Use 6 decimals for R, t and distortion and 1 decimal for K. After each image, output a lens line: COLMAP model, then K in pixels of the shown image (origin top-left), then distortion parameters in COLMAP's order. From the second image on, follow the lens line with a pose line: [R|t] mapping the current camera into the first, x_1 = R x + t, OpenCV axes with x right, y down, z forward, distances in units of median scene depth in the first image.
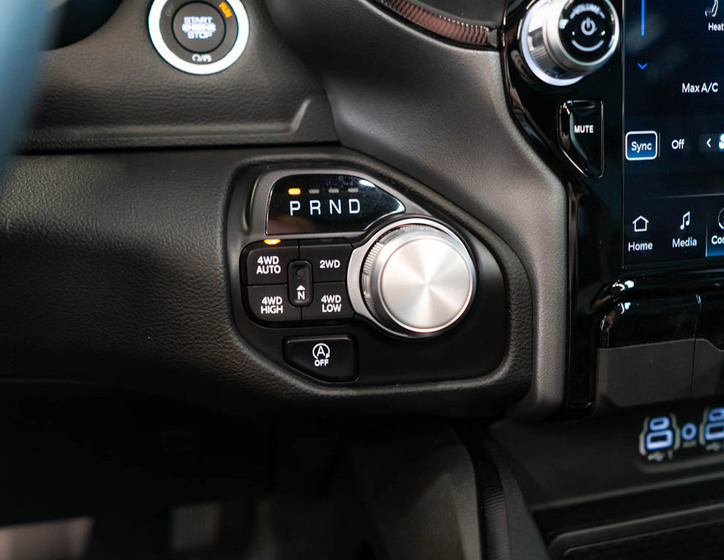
lens RADIAL K [[635.0, 0, 383.1], [0, 635.0, 296.9], [0, 0, 1]] dist [0.000265, 0.006869]
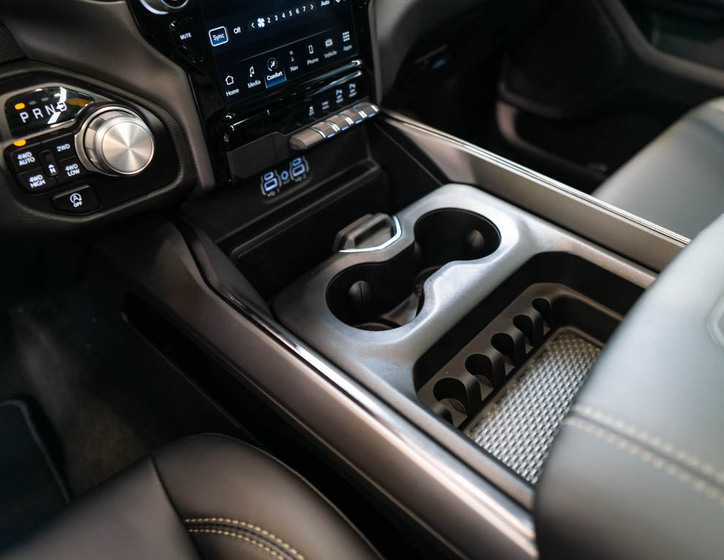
lens RADIAL K [[592.8, 0, 362.0], [0, 592.8, 280.0], [0, 0, 1]] dist [-0.003849, -0.009940]
pose [[0.837339, -0.353660, 0.416878, -0.187193], [0.169732, 0.893055, 0.416705, -0.241700], [-0.519668, -0.278166, 0.807818, -0.724461]]
